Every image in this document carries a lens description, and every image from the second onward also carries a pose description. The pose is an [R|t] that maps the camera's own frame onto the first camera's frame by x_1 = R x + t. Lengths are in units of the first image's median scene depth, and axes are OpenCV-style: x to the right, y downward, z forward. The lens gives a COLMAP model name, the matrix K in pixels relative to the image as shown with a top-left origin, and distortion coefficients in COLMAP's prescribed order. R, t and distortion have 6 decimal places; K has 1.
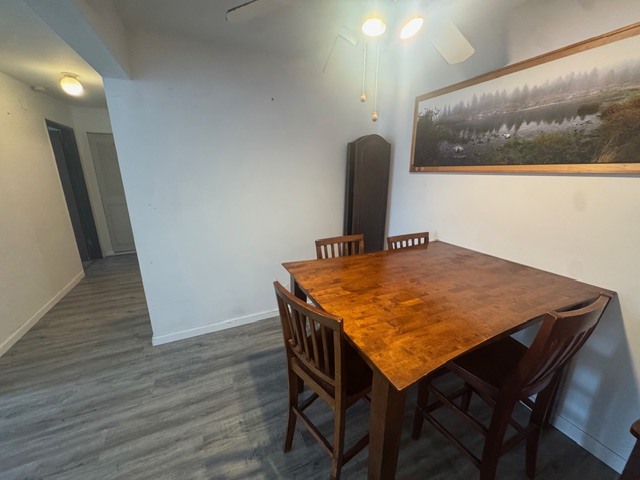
lens RADIAL K [[255.5, 0, 319.2], [0, 255.5, 238.8], [0, 0, 1]] dist [-0.001566, -0.000407]
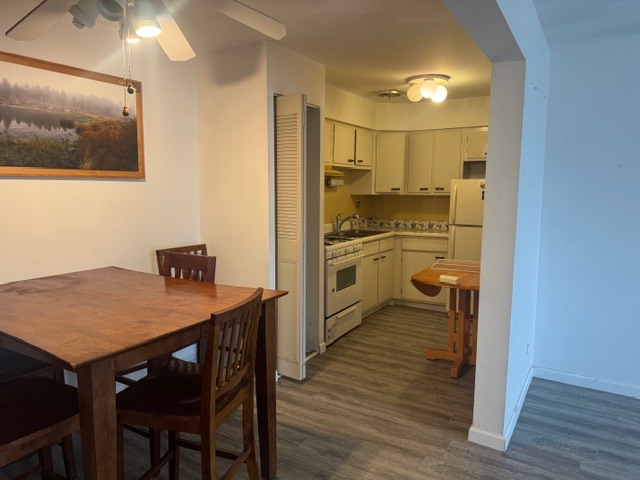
lens RADIAL K [[451.3, 0, 320.0], [0, 451.3, 240.0], [0, 0, 1]] dist [0.002800, -0.005718]
pose [[-0.554147, -0.106589, 0.825567, -1.071939], [0.203469, 0.944340, 0.258499, -0.242534], [-0.807169, 0.311223, -0.501615, 1.013593]]
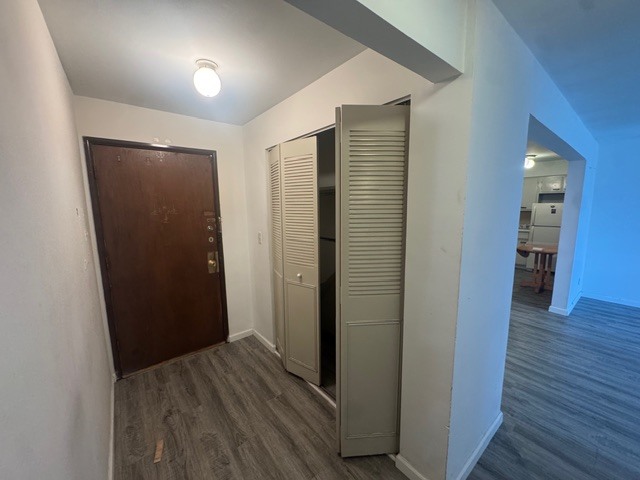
lens RADIAL K [[255.5, 0, 319.2], [0, 255.5, 238.8], [0, 0, 1]] dist [-0.001566, -0.000407]
pose [[-0.234996, -0.139551, 0.961926, -1.791392], [0.262187, 0.943856, 0.200981, -0.698464], [-0.935967, 0.299434, -0.185214, 2.243560]]
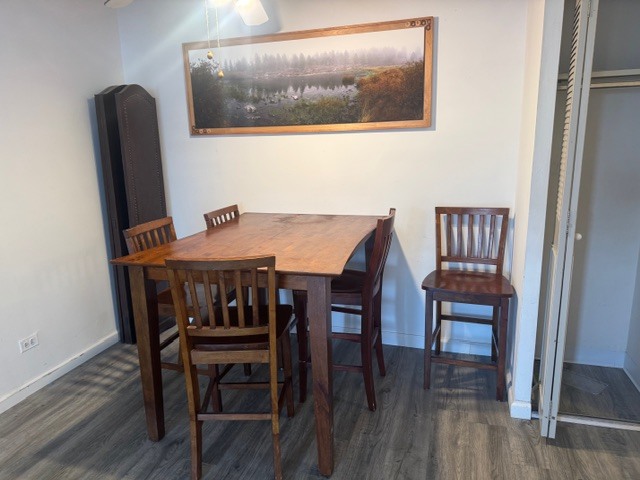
lens RADIAL K [[451.3, 0, 320.0], [0, 451.3, 240.0], [0, 0, 1]] dist [0.002800, -0.005718]
pose [[0.665133, -0.181817, 0.724252, -0.672680], [0.220559, 0.974466, 0.042076, 0.120036], [-0.713409, 0.131754, 0.688251, -0.291805]]
